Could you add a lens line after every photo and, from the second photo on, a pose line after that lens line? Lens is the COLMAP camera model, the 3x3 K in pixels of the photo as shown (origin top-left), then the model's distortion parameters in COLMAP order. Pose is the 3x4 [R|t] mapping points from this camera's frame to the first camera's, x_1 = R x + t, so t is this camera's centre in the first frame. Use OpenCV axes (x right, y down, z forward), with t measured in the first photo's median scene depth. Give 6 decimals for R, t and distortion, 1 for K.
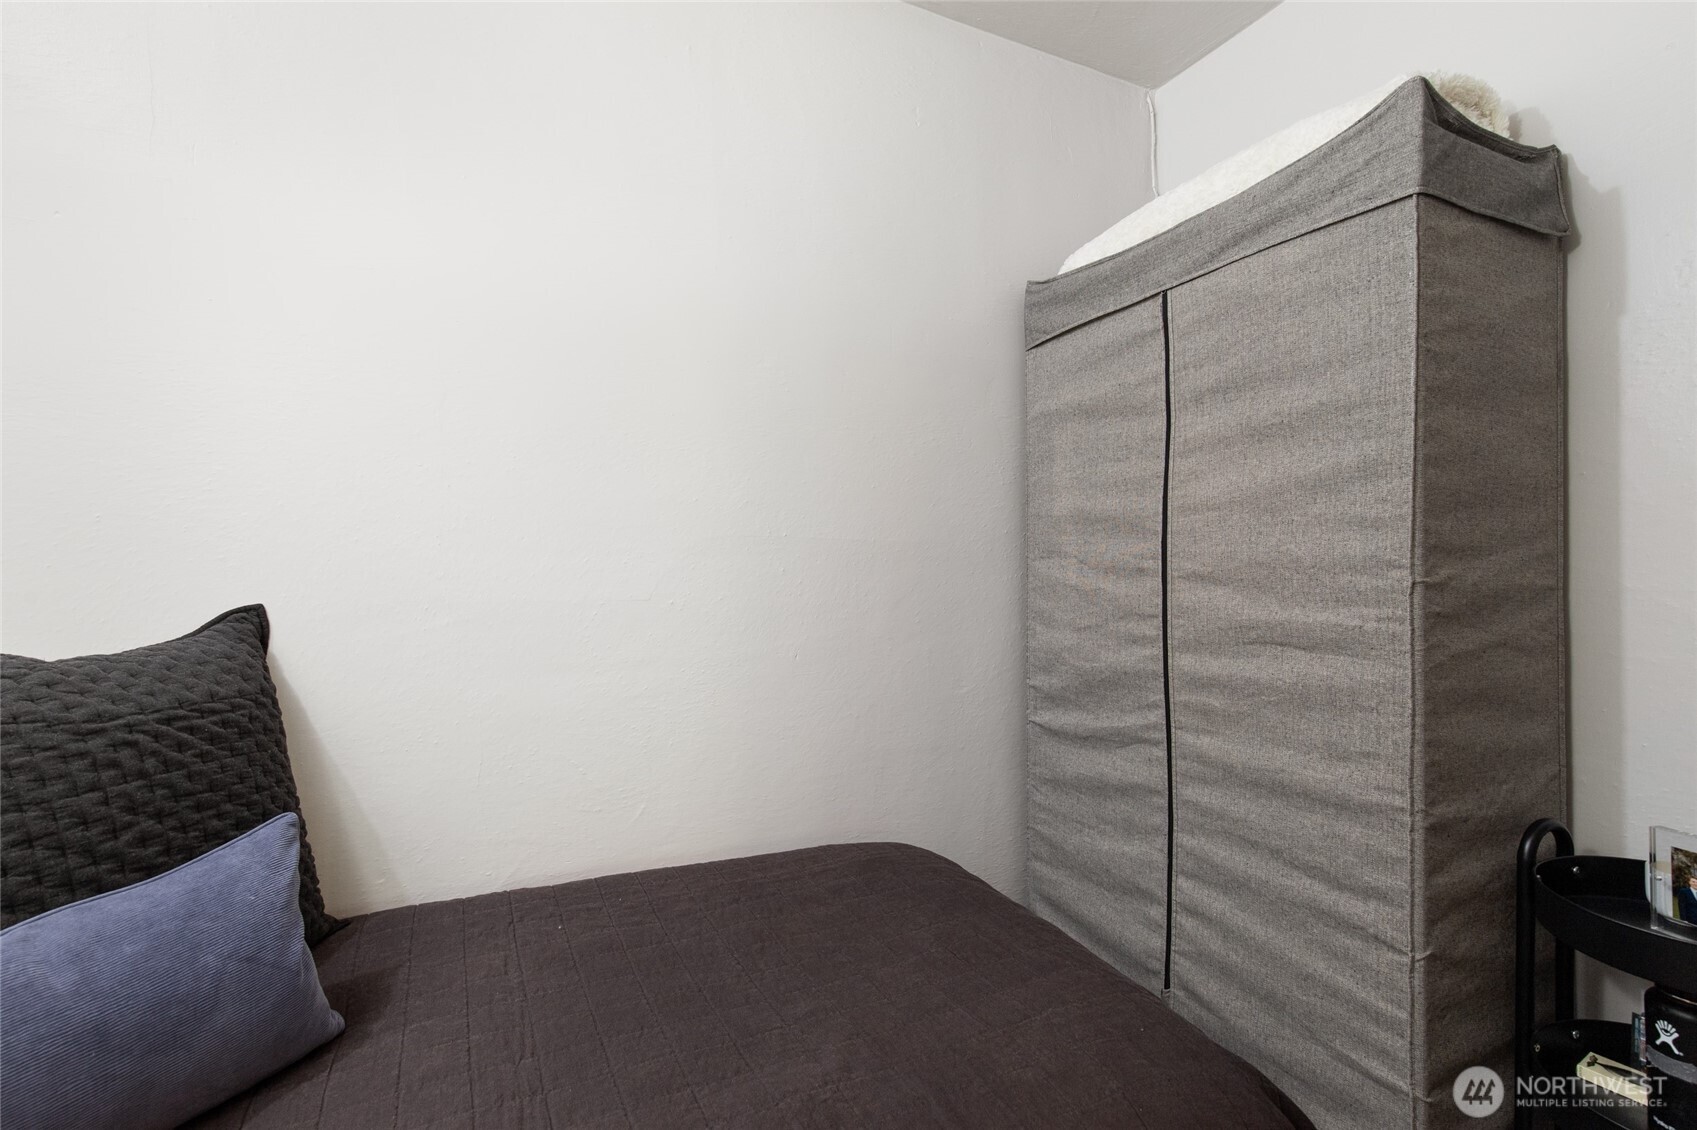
lens RADIAL K [[766.9, 0, 848.2], [0, 766.9, 567.5], [0, 0, 1]] dist [0.006239, -0.000035]
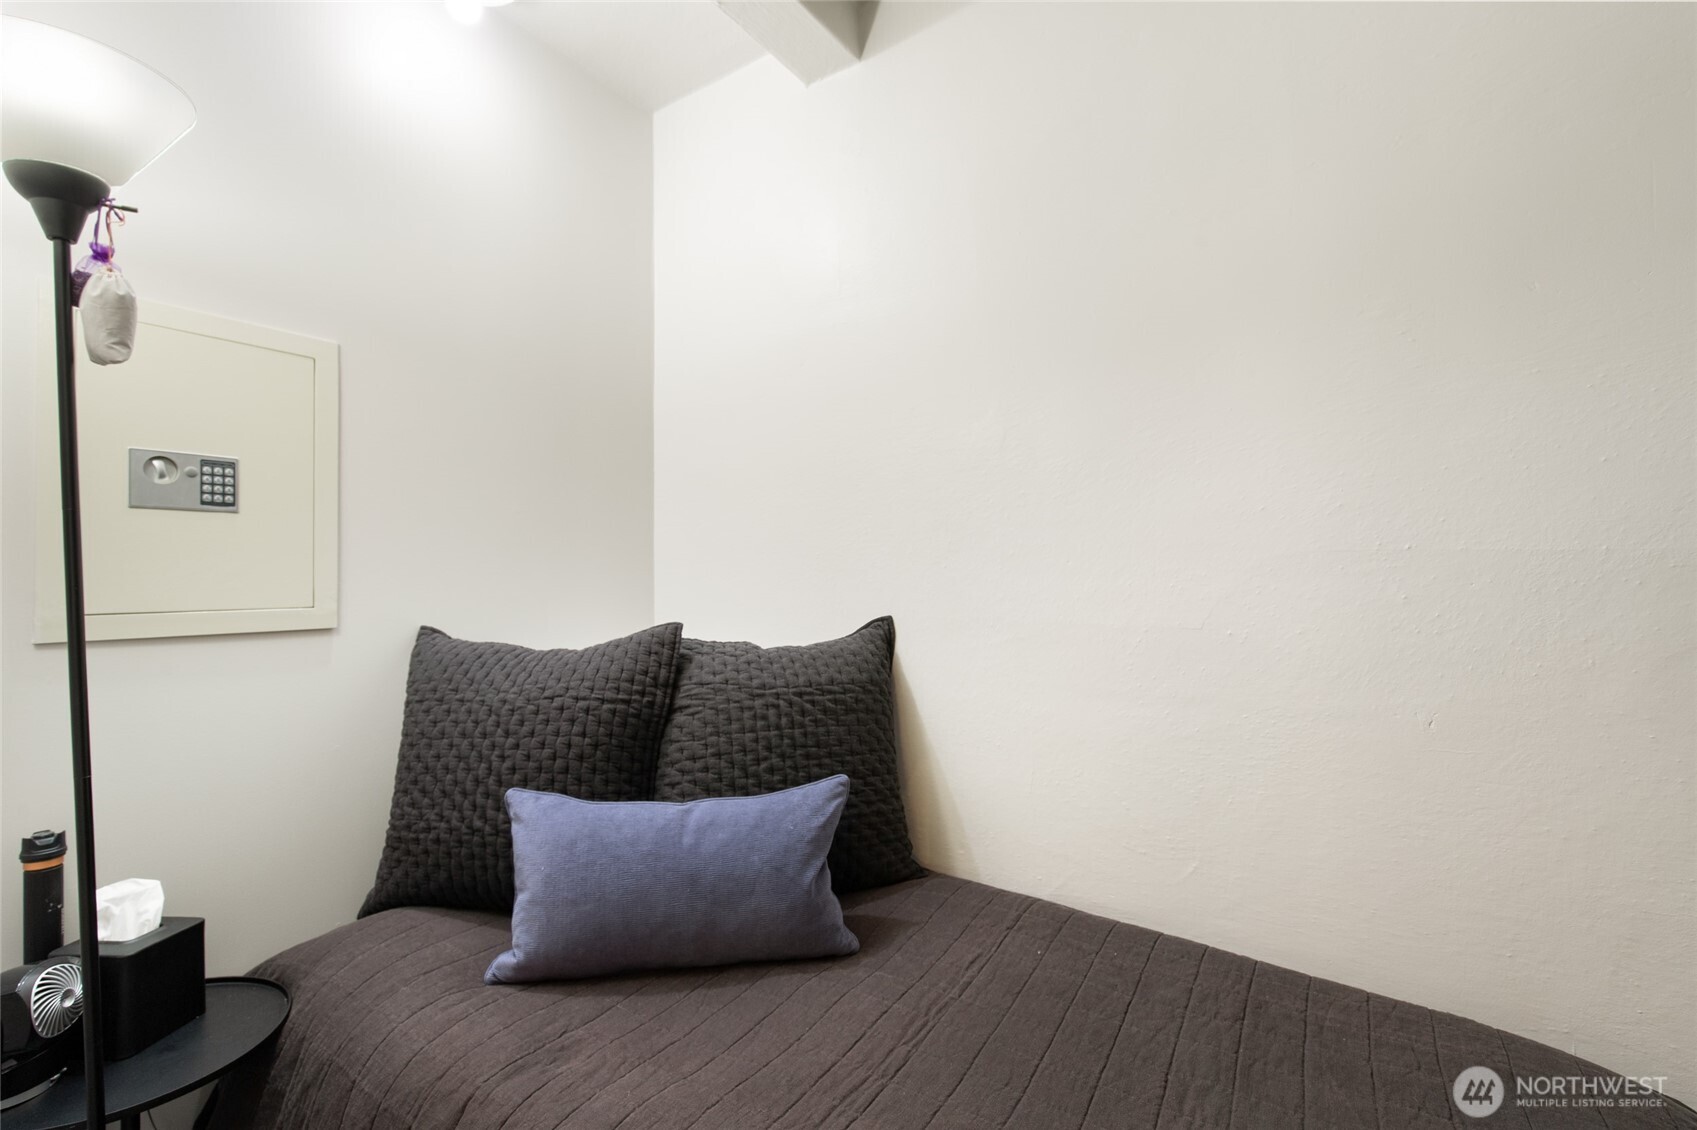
lens RADIAL K [[766.9, 0, 848.2], [0, 766.9, 567.5], [0, 0, 1]] dist [0.006239, -0.000035]
pose [[0.499577, -0.004371, -0.866259, 0.472890], [0.006713, 0.999977, -0.001174, -0.046599], [0.866244, -0.005229, 0.499595, 0.354657]]
